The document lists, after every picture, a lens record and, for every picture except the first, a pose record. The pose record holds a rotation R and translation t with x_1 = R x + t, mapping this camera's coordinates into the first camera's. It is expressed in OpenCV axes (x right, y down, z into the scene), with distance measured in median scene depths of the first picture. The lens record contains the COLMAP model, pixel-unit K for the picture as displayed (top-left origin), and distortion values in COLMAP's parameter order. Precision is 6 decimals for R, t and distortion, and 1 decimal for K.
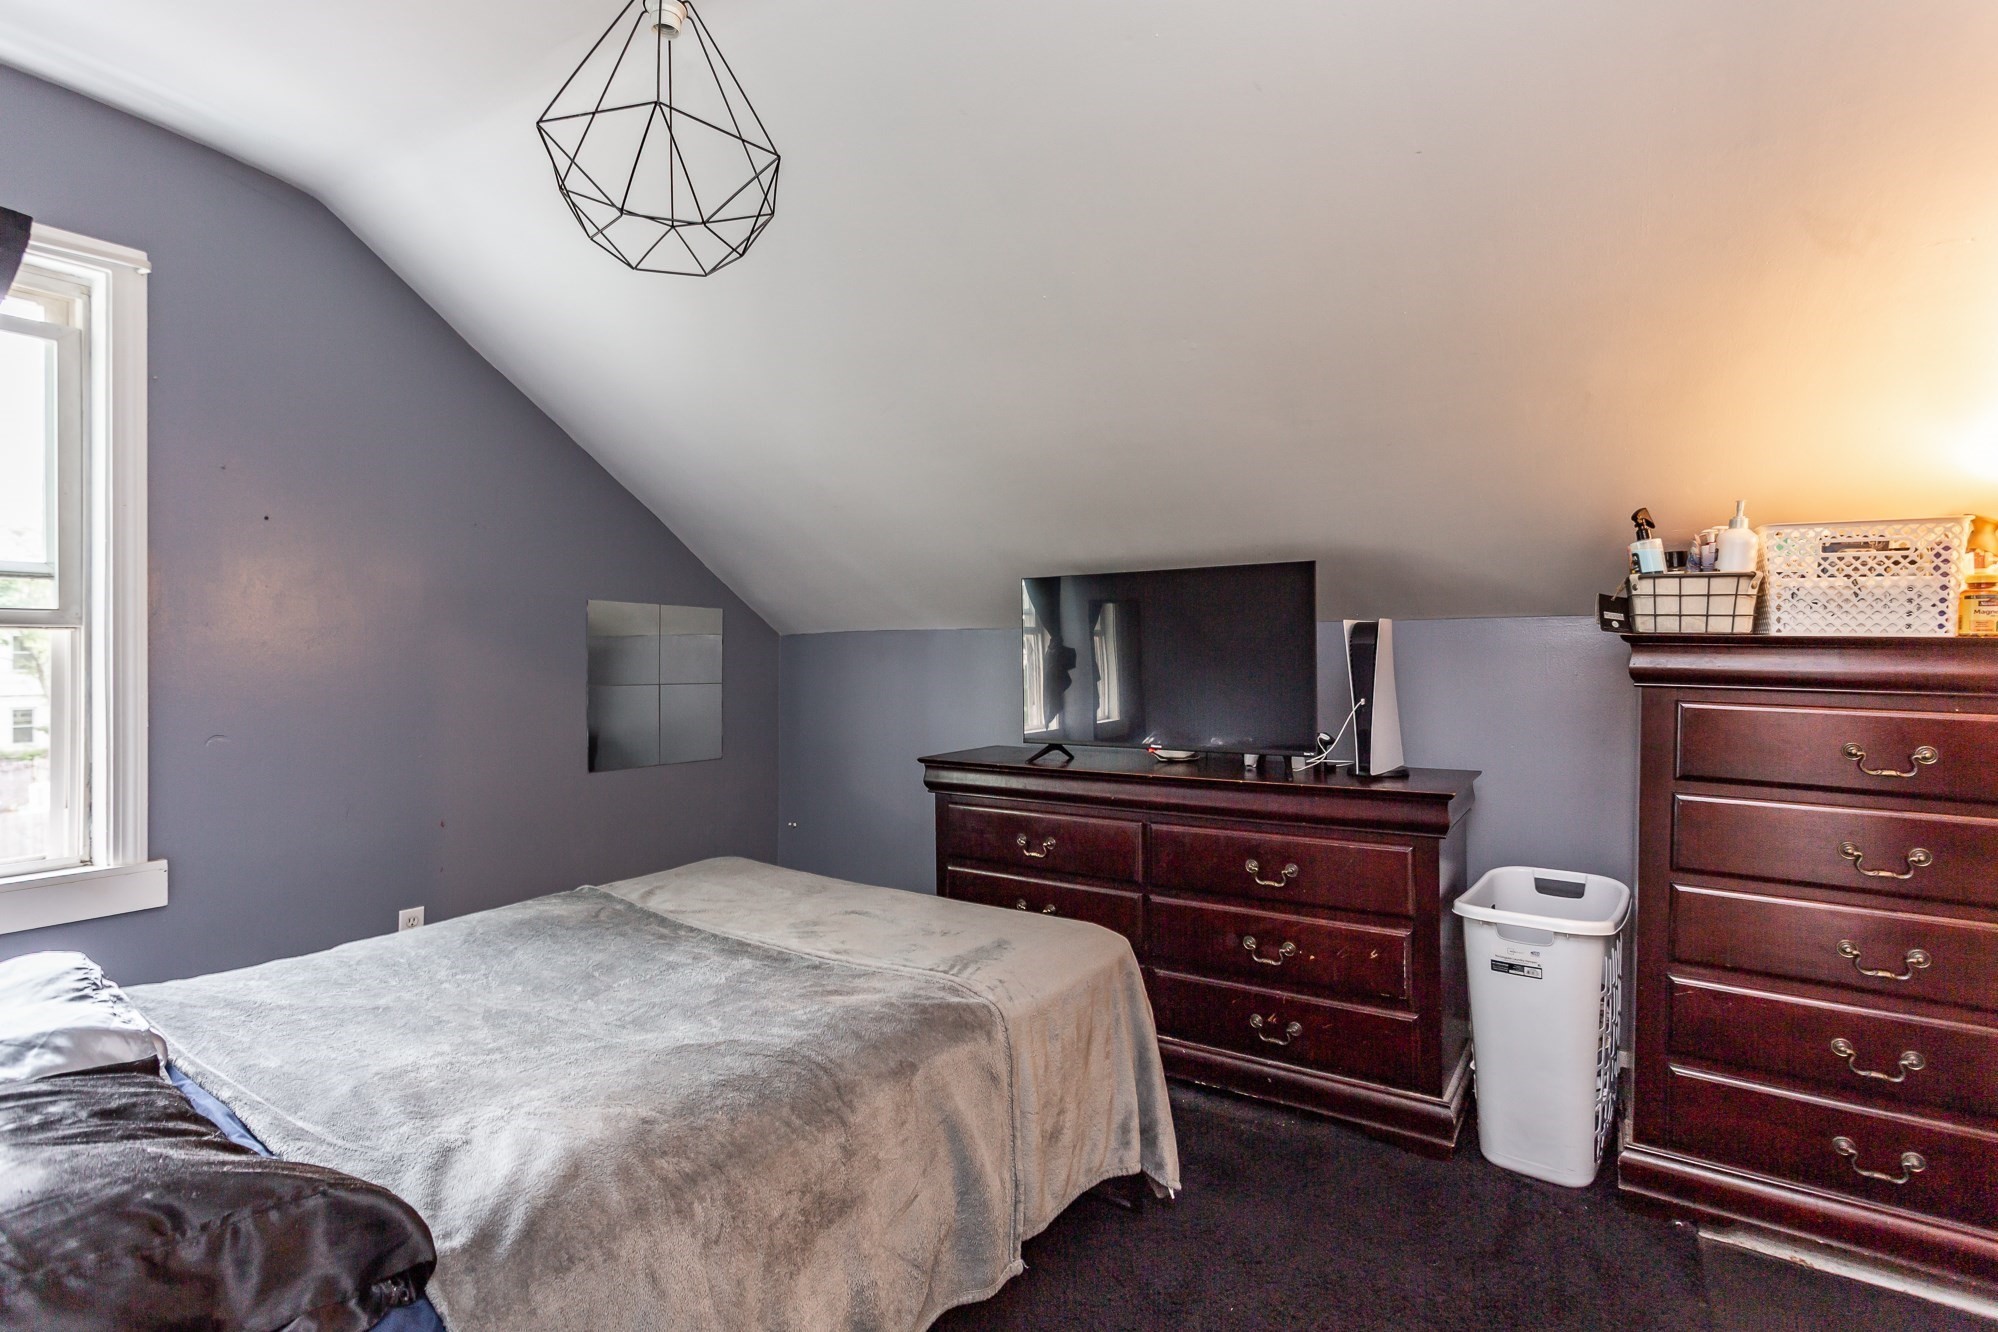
lens RADIAL K [[1010.6, 0, 999.0], [0, 1010.6, 666.0], [0, 0, 1]] dist [0.000028, 0.000024]
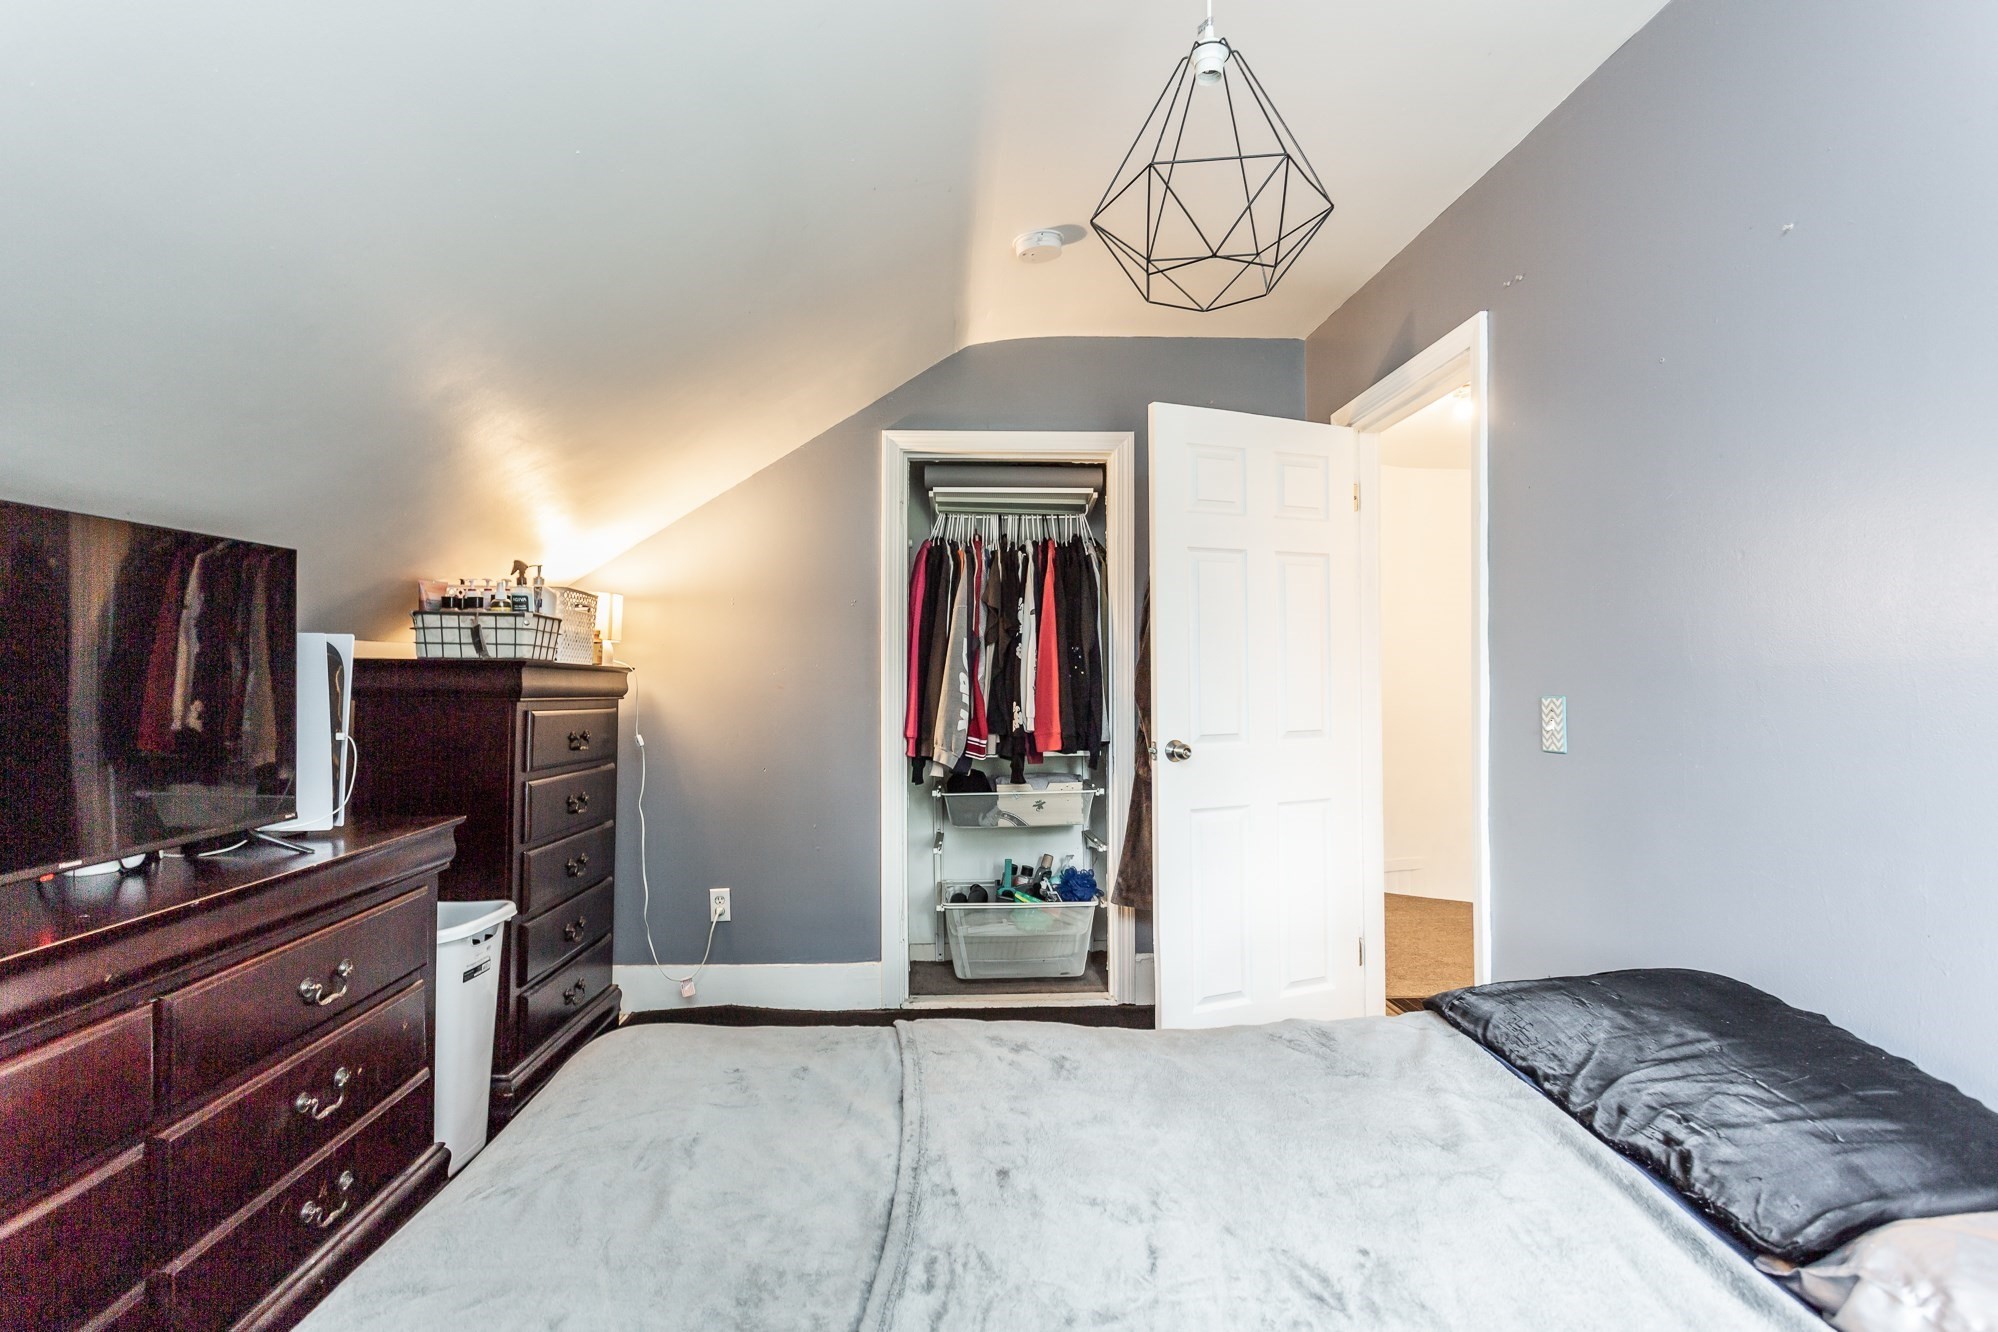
lens RADIAL K [[980.5, 0, 999.0], [0, 980.5, 666.0], [0, 0, 1]] dist [0.000164, 0.000006]
pose [[-0.589009, 0.003132, 0.808121, -0.647961], [0.015641, 0.999849, 0.007526, -0.021909], [-0.807975, 0.017073, -0.588969, 1.148668]]
